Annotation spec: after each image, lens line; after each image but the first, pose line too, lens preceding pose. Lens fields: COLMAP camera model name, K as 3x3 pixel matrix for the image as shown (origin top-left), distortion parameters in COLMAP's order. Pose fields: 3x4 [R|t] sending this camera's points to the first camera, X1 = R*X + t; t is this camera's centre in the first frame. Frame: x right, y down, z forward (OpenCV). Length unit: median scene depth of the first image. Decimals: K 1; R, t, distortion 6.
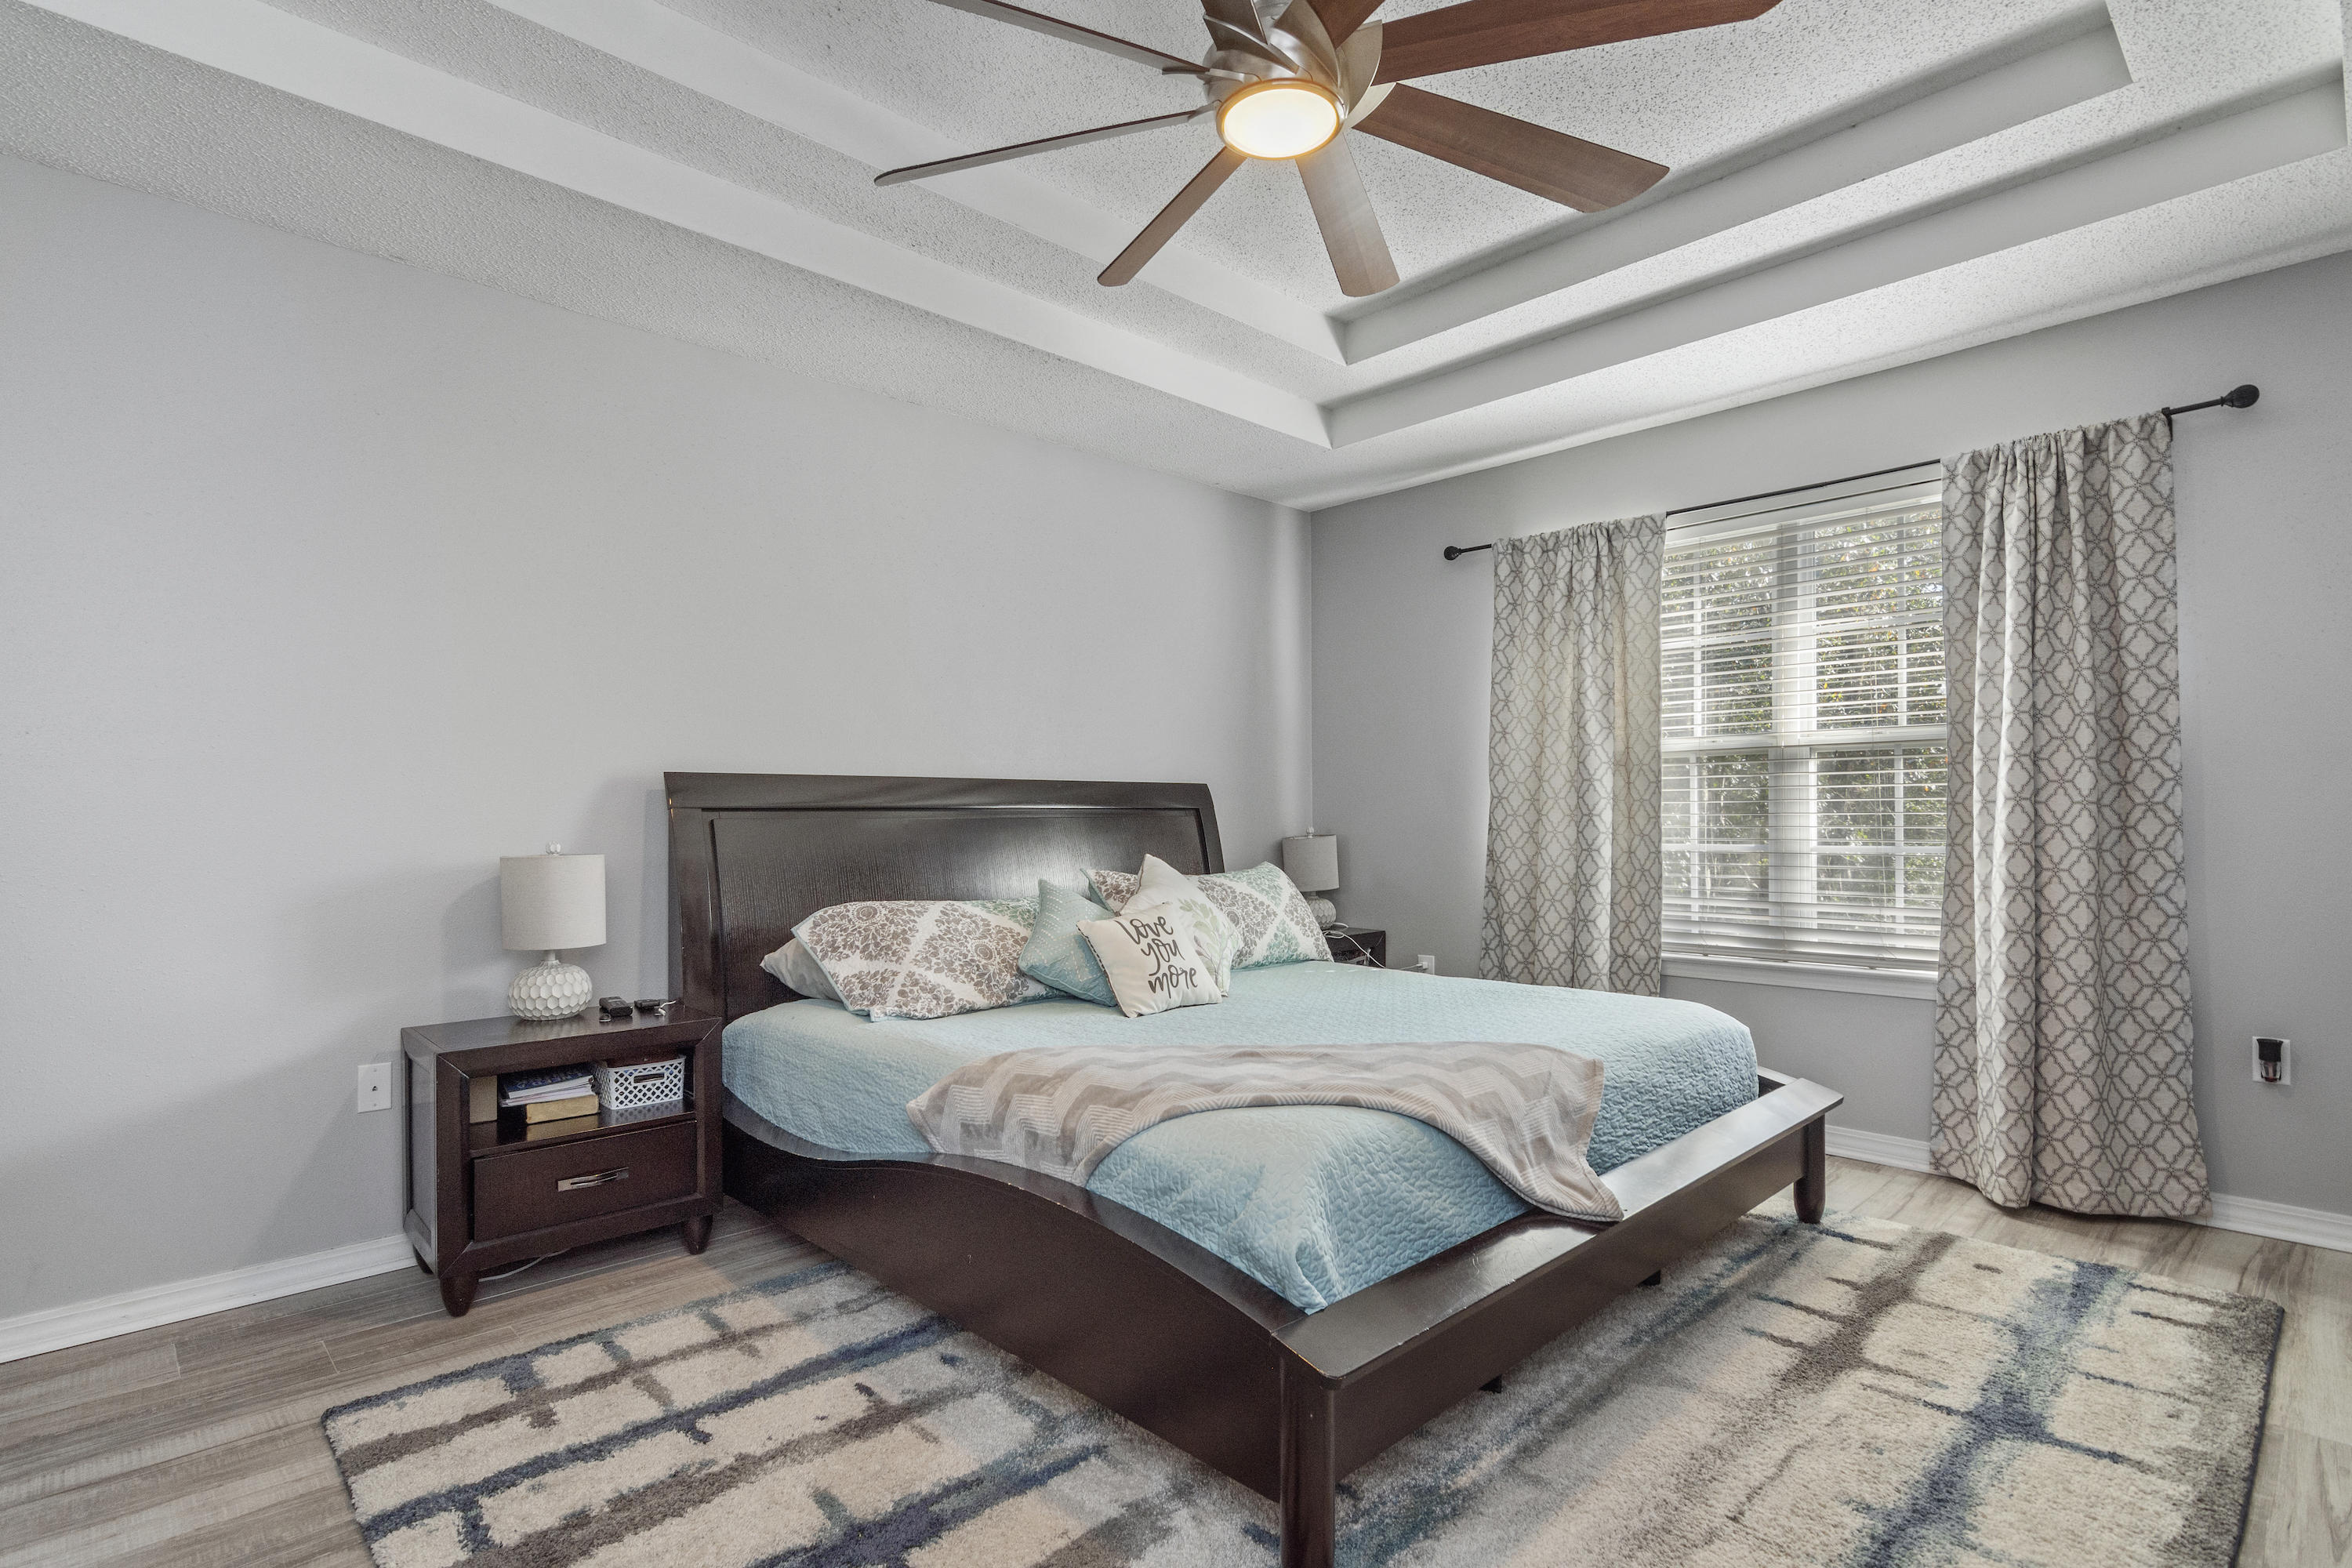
lens RADIAL K [[1134.5, 0, 1188.7], [0, 1134.5, 818.5], [0, 0, 1]] dist [-0.001293, 0.002700]
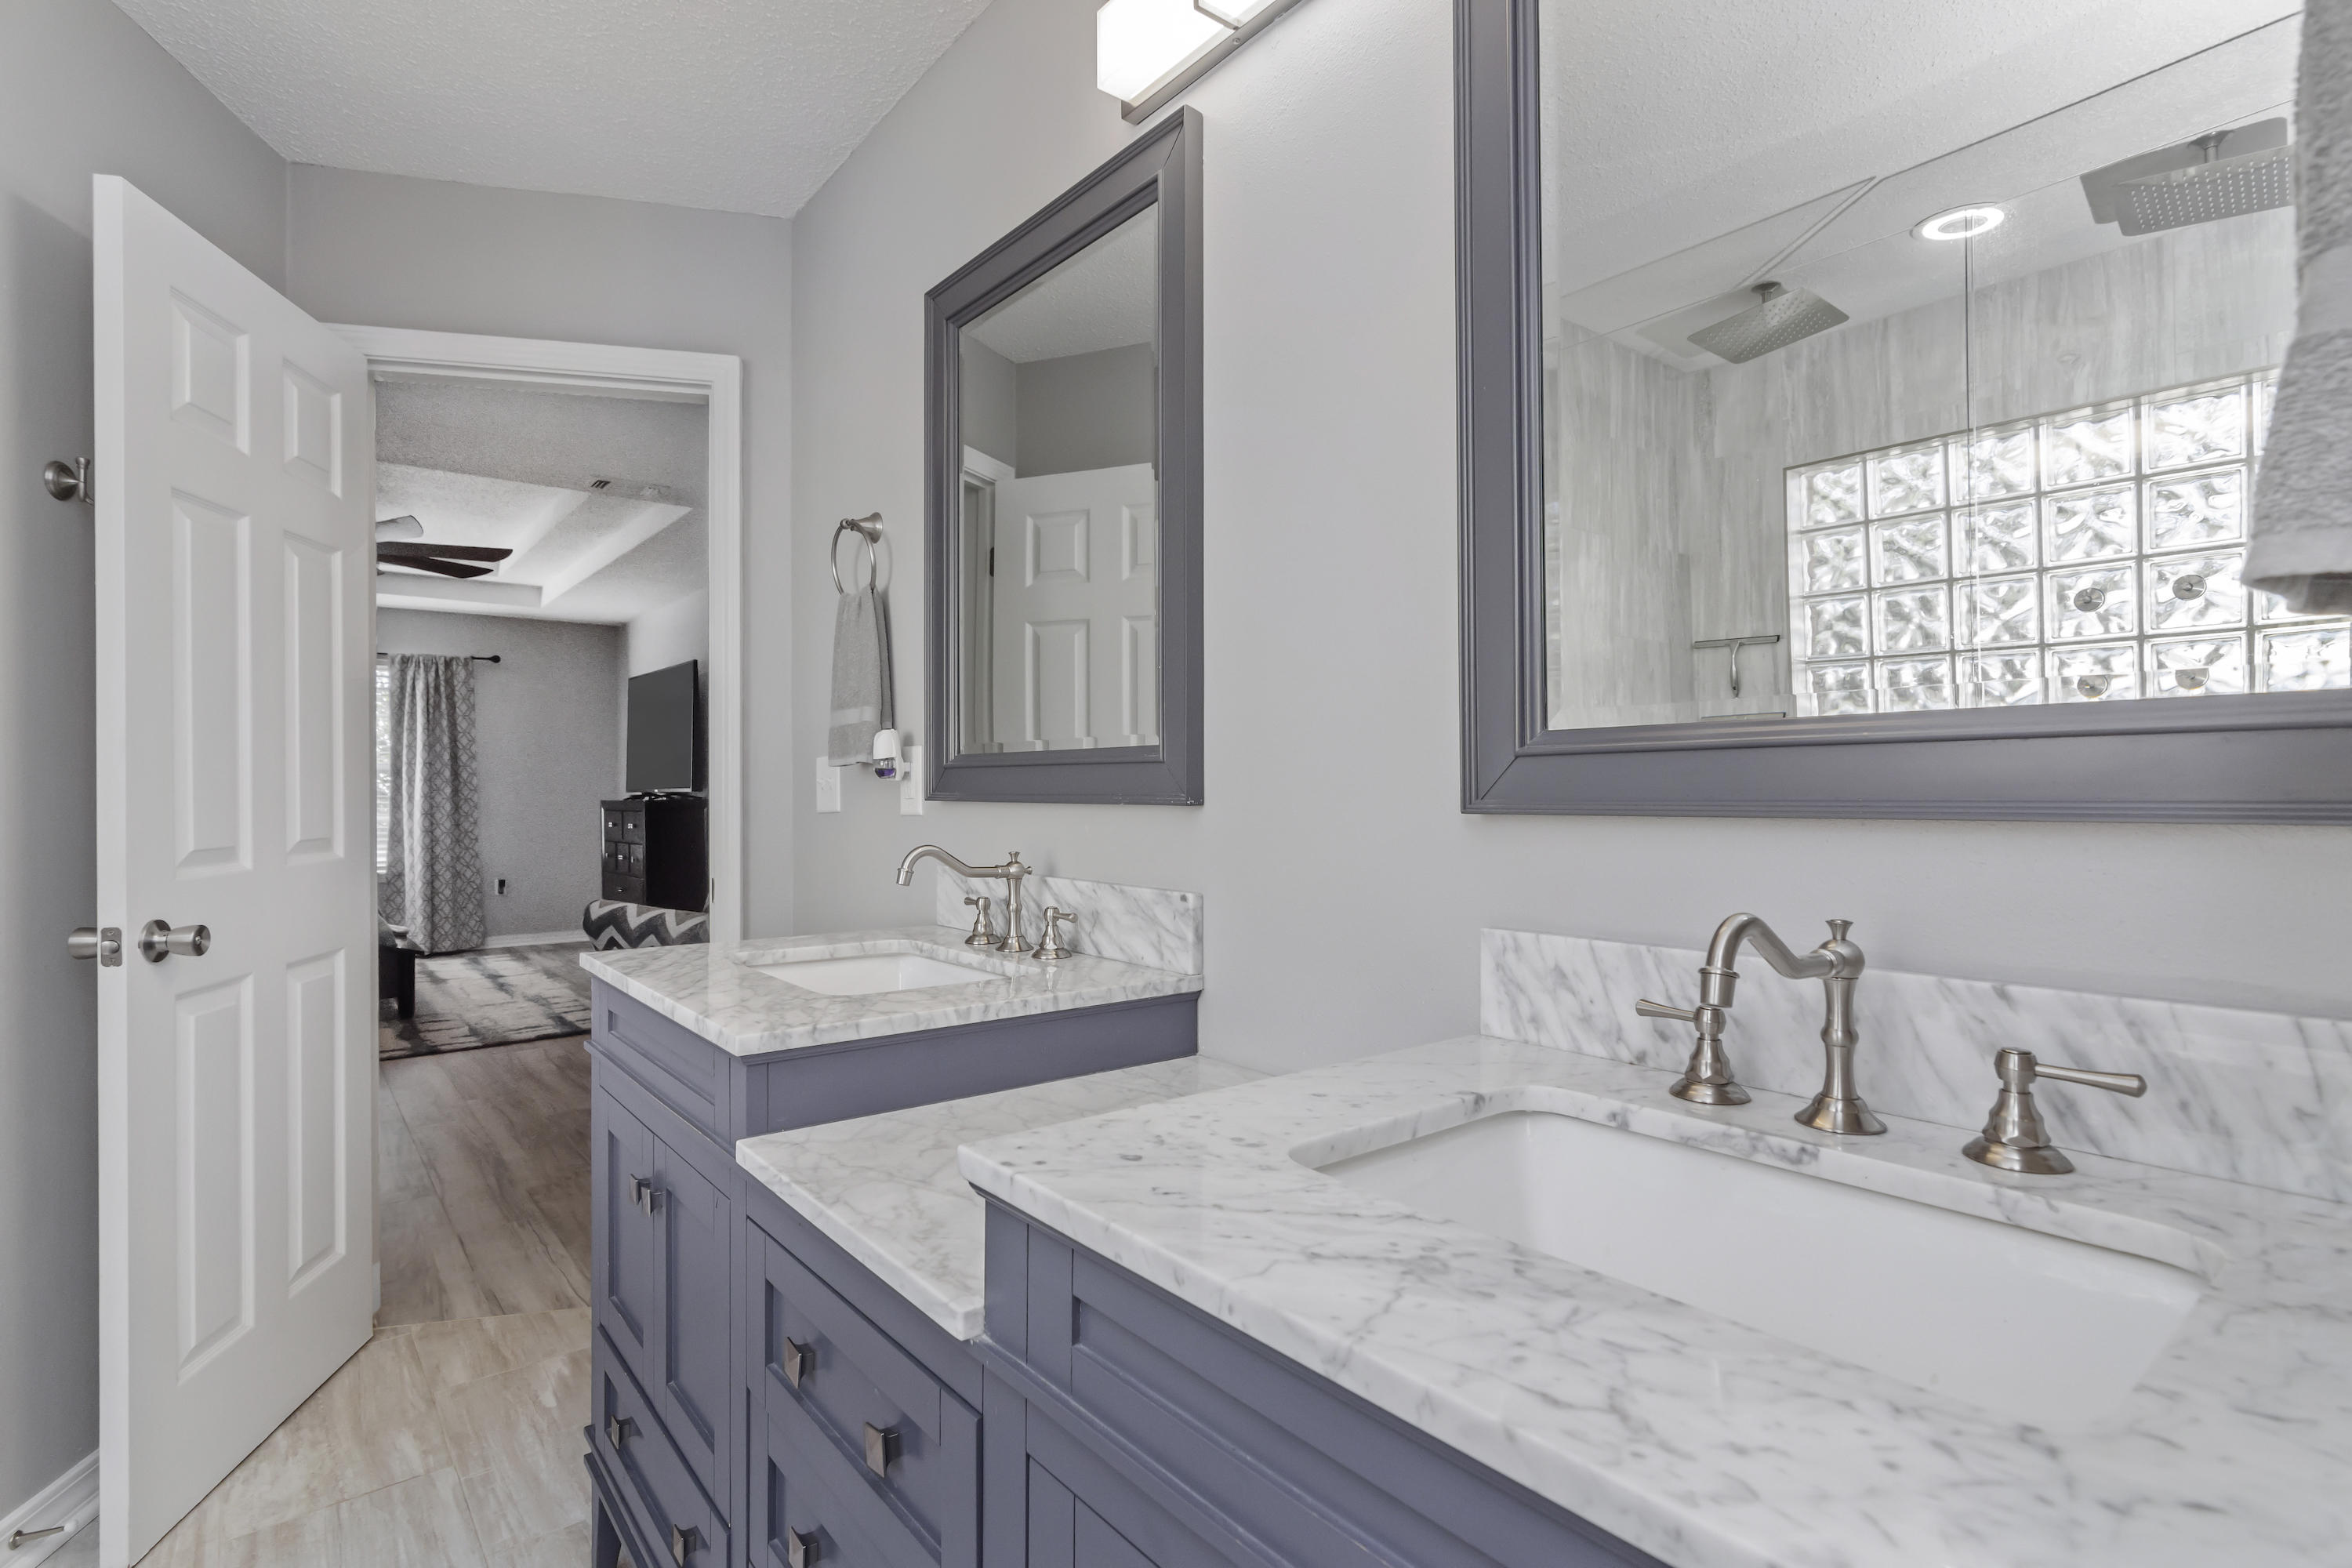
lens RADIAL K [[1134.5, 0, 1176.8], [0, 1134.5, 786.1], [0, 0, 1]] dist [-0.001293, 0.002700]
pose [[0.085380, 0.011501, 0.996282, -1.702889], [0.003394, 0.999924, -0.011833, -0.006263], [-0.996343, 0.004391, 0.085335, -0.923398]]
